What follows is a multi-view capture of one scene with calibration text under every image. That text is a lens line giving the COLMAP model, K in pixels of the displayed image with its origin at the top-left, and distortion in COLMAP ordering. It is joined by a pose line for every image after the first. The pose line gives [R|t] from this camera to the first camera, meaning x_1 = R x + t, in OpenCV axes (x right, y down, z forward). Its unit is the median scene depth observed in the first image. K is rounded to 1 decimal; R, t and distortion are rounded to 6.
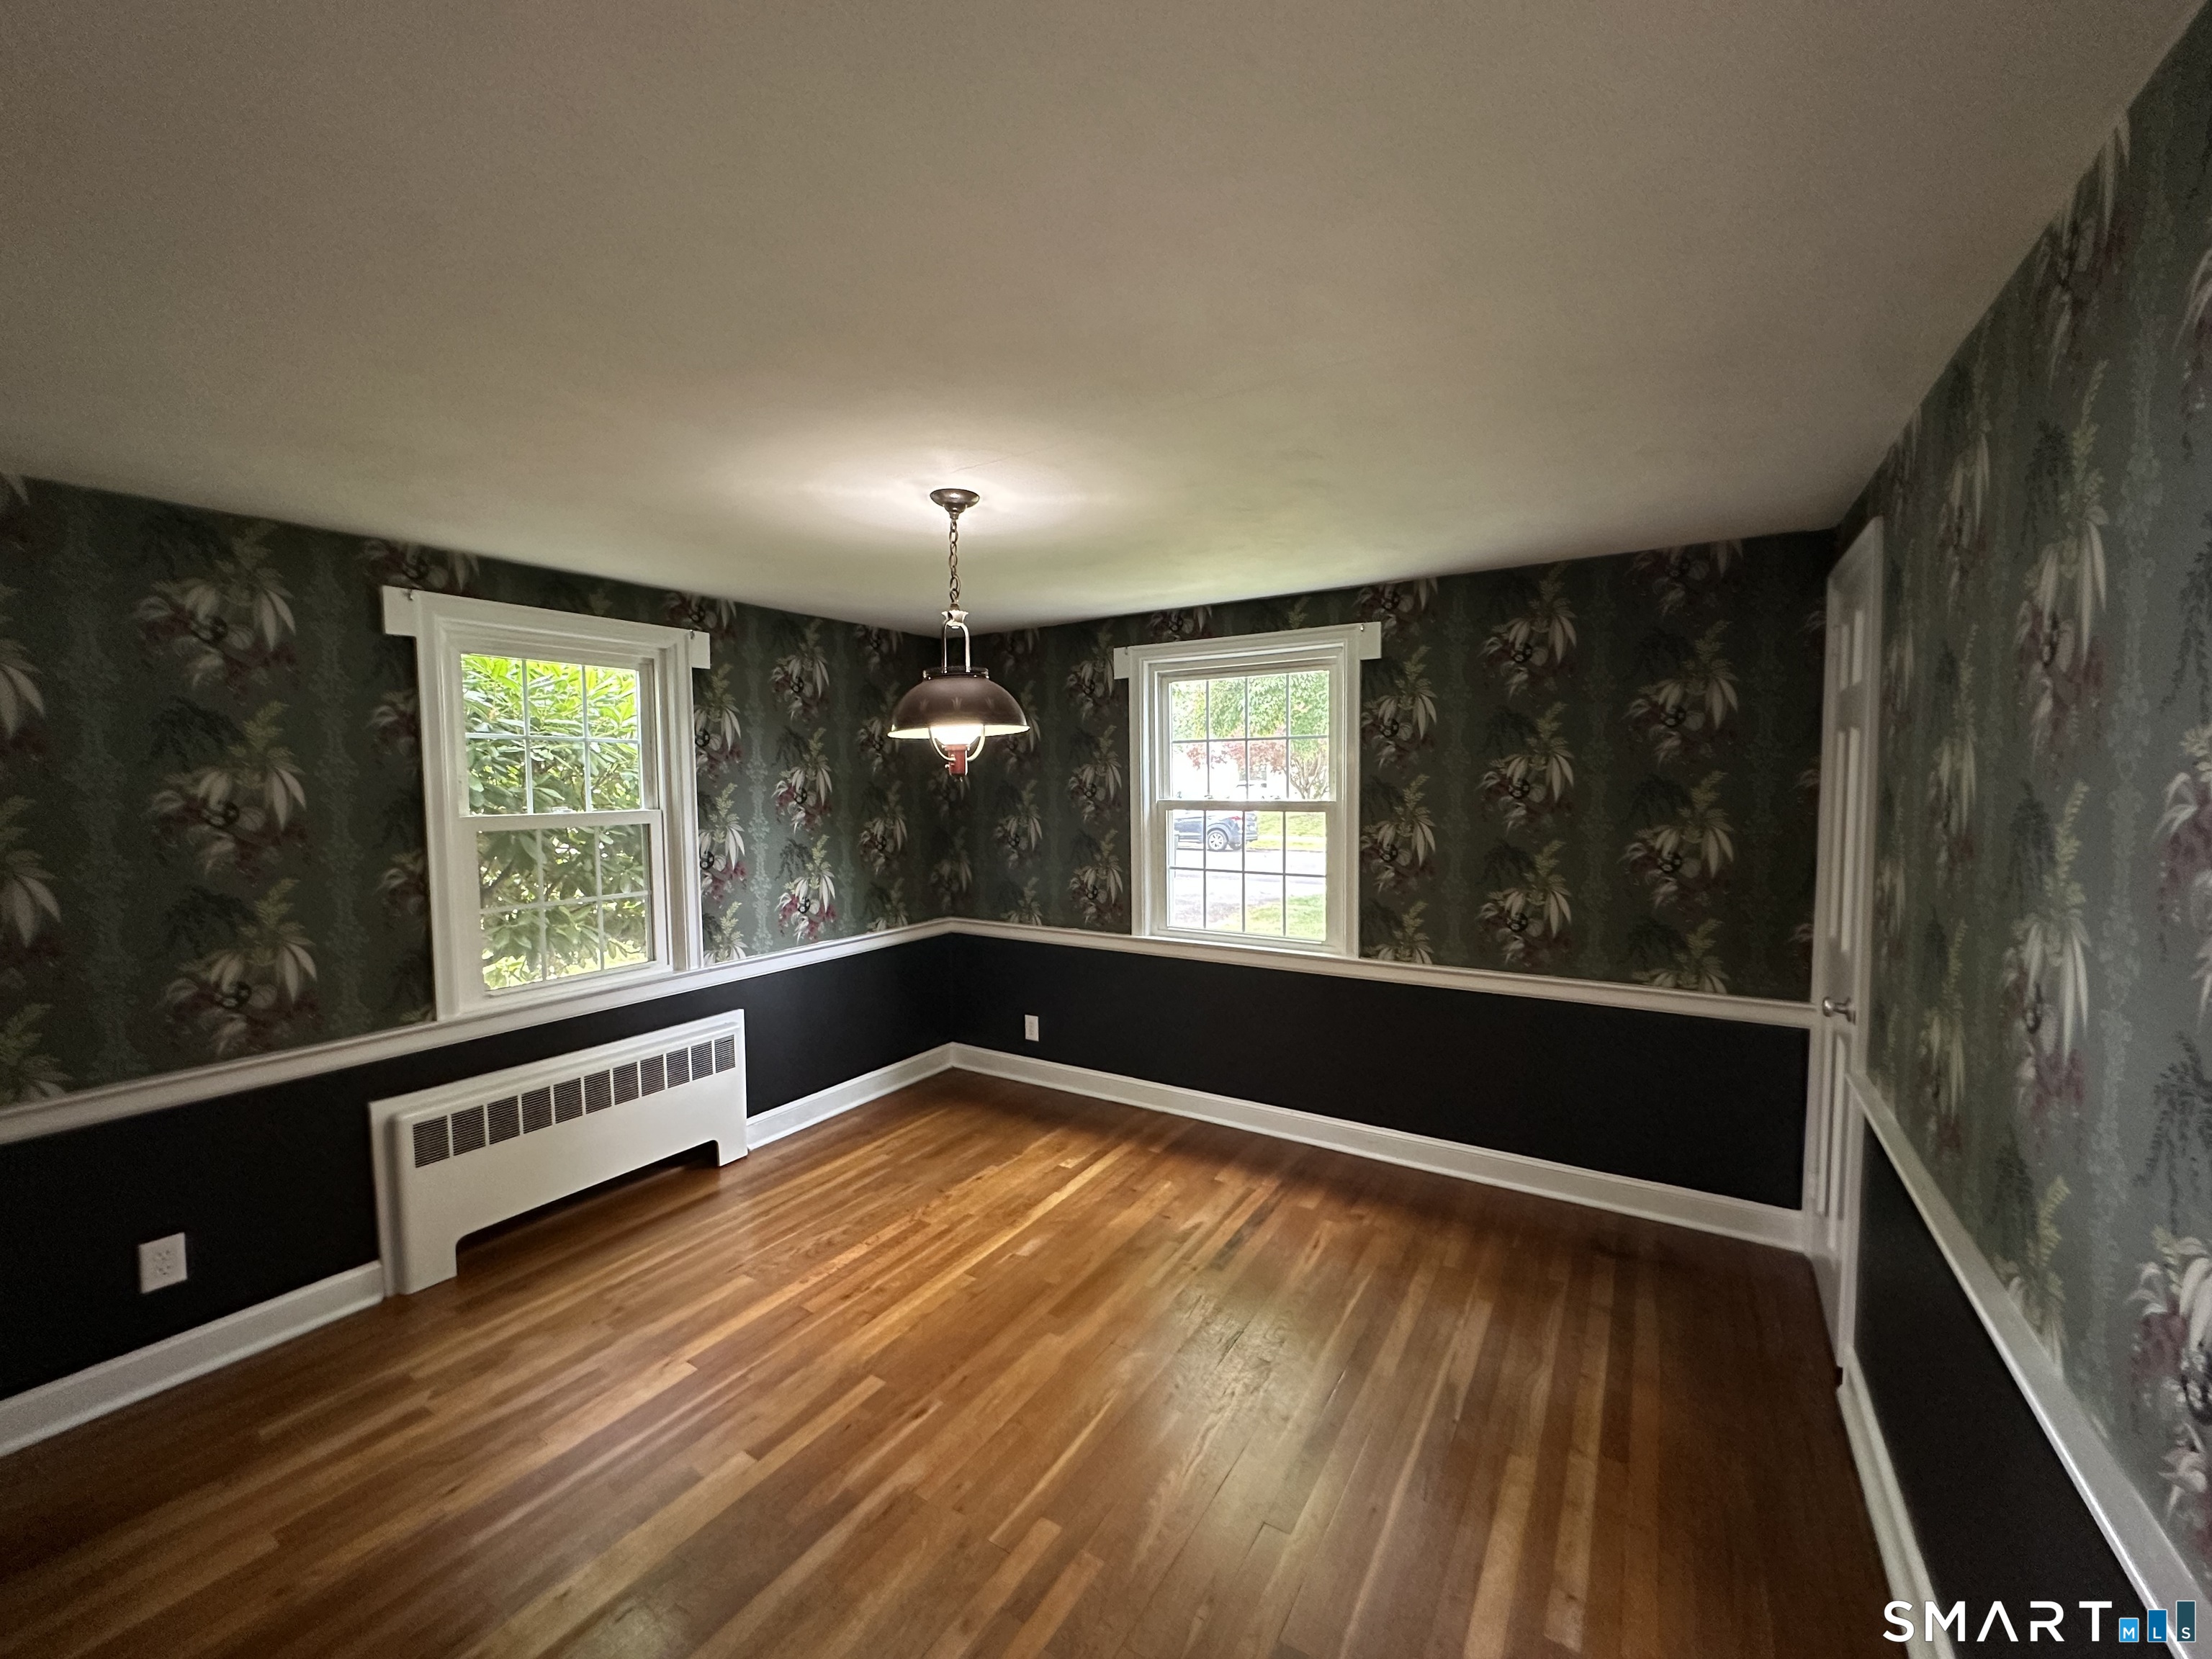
lens RADIAL K [[883.3, 0, 1106.0], [0, 883.3, 829.5], [0, 0, 1]] dist [-0.004827, 0.000192]
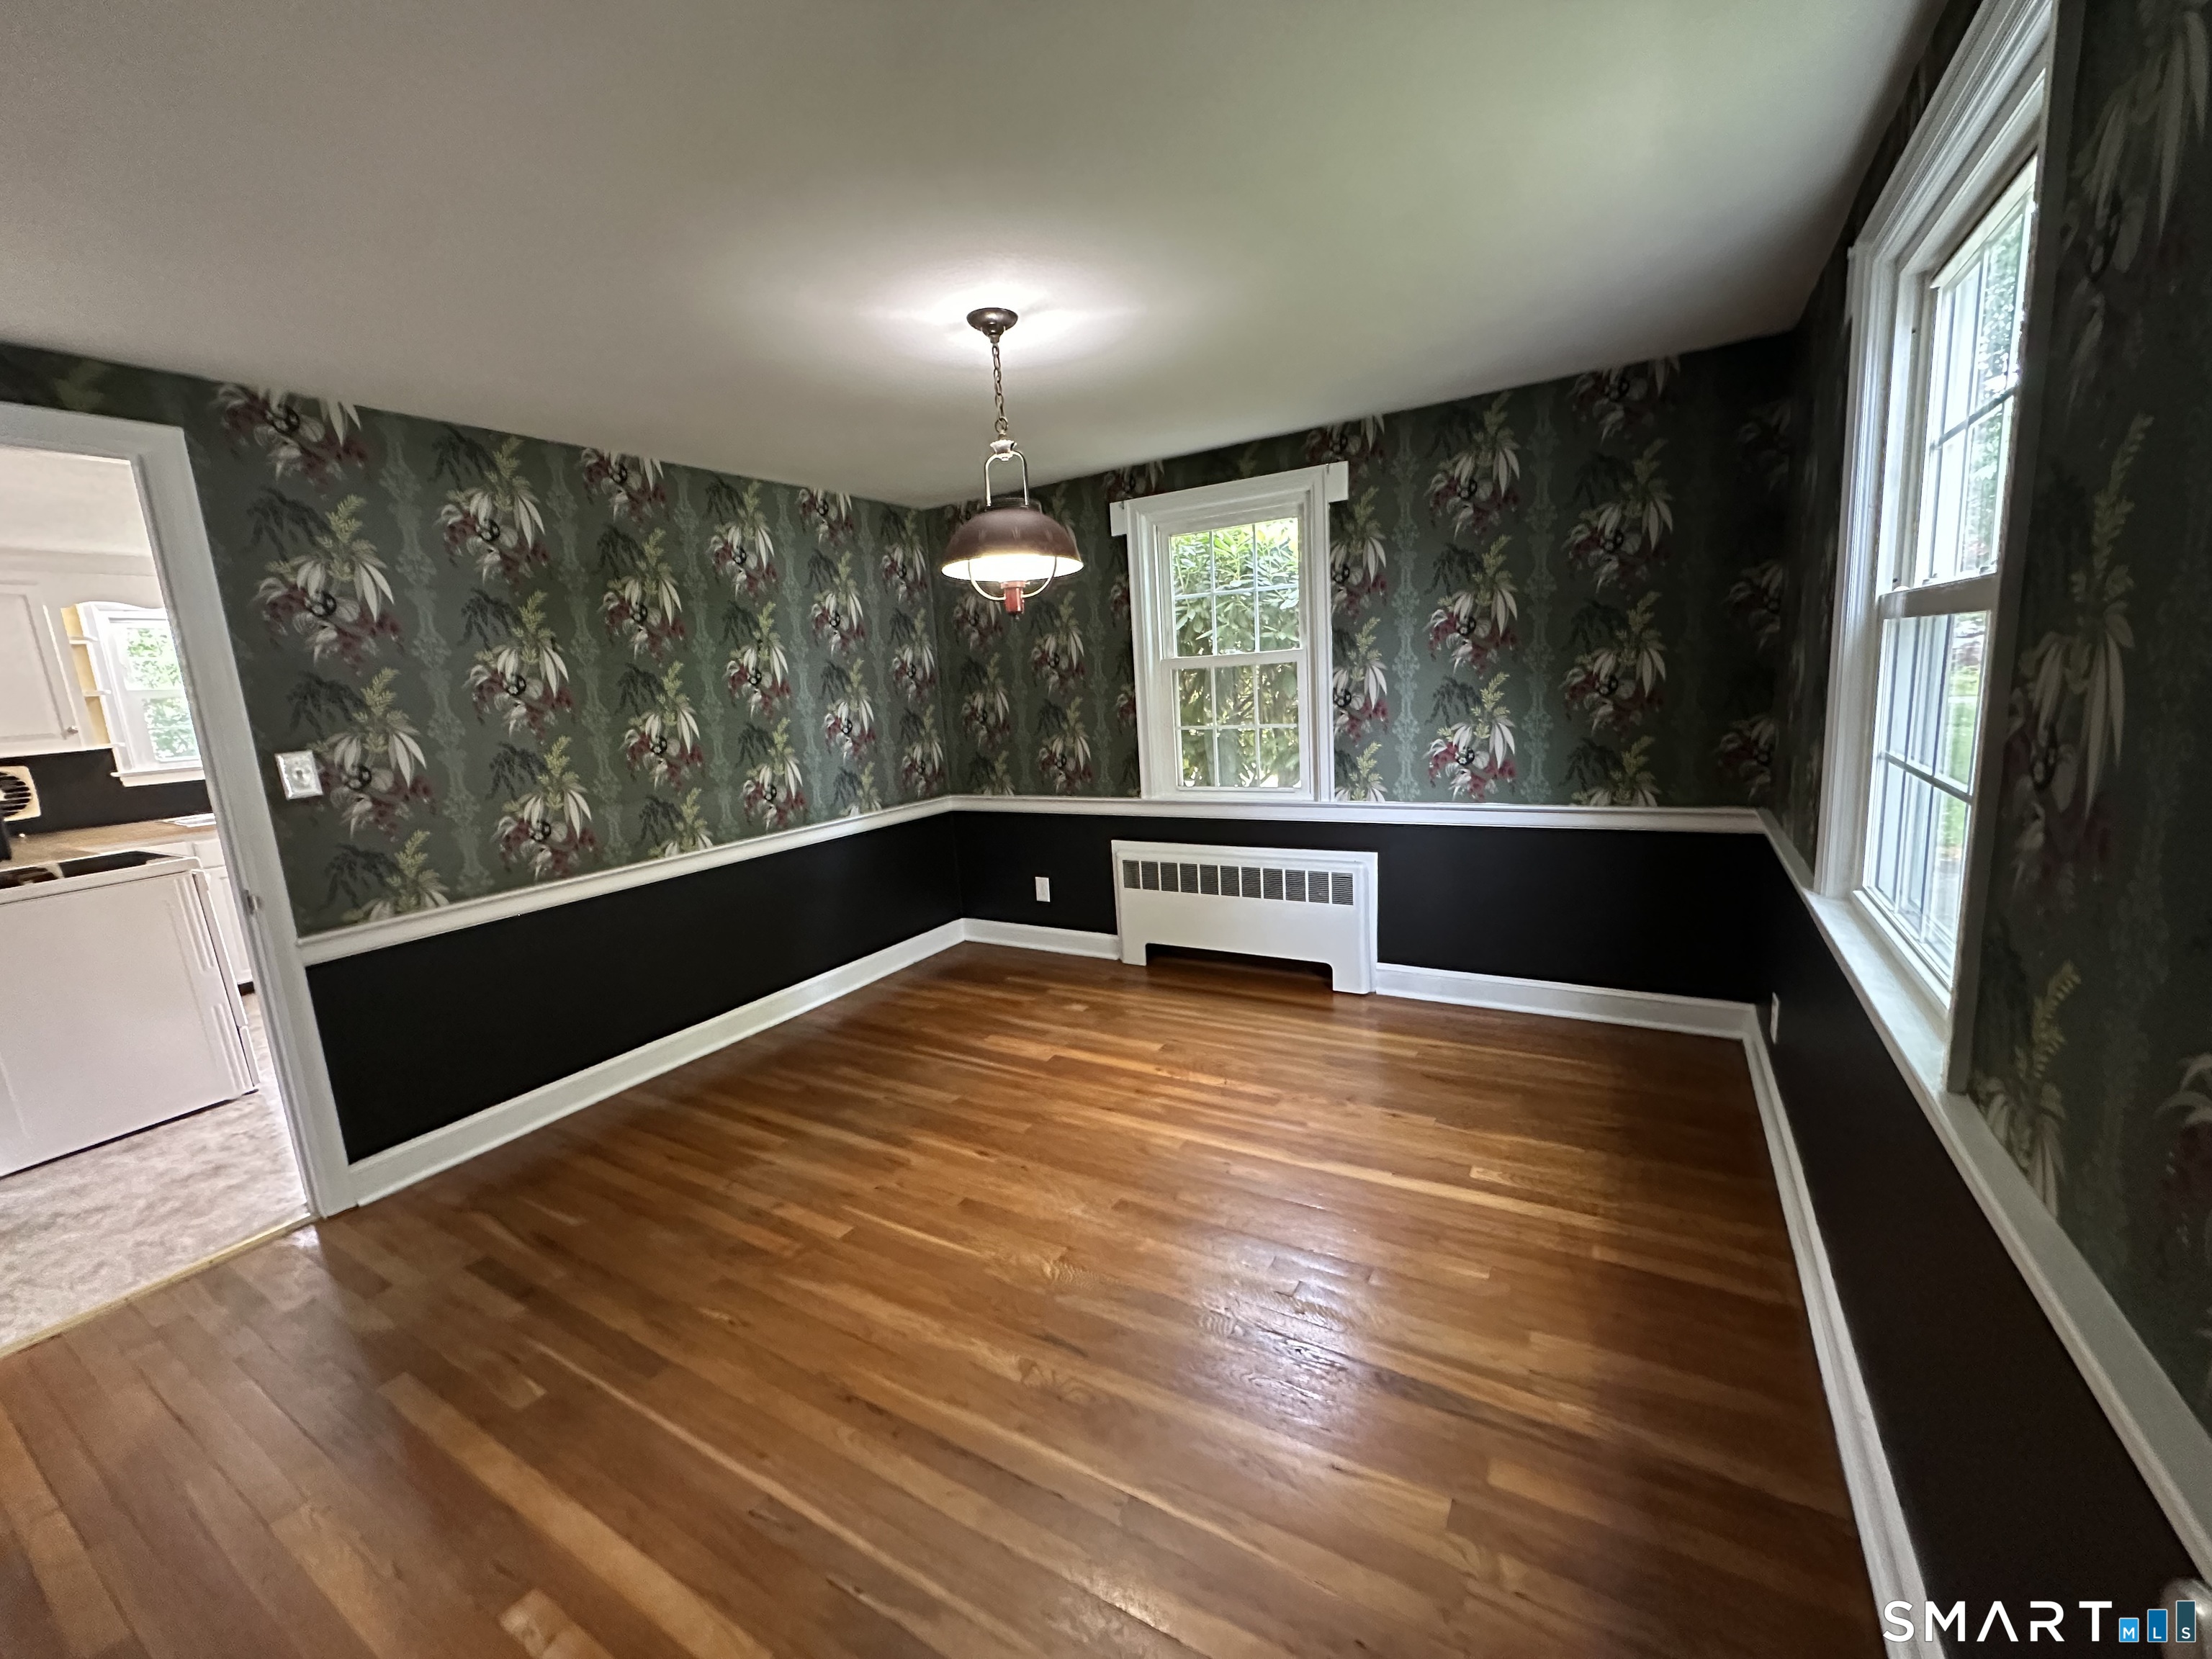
lens RADIAL K [[883.3, 0, 1106.0], [0, 883.3, 829.5], [0, 0, 1]] dist [-0.004827, 0.000192]
pose [[0.024866, 0.180626, -0.983238, 0.568846], [0.006660, 0.983490, 0.180840, -0.001709], [0.999669, -0.011045, 0.023253, 0.709215]]
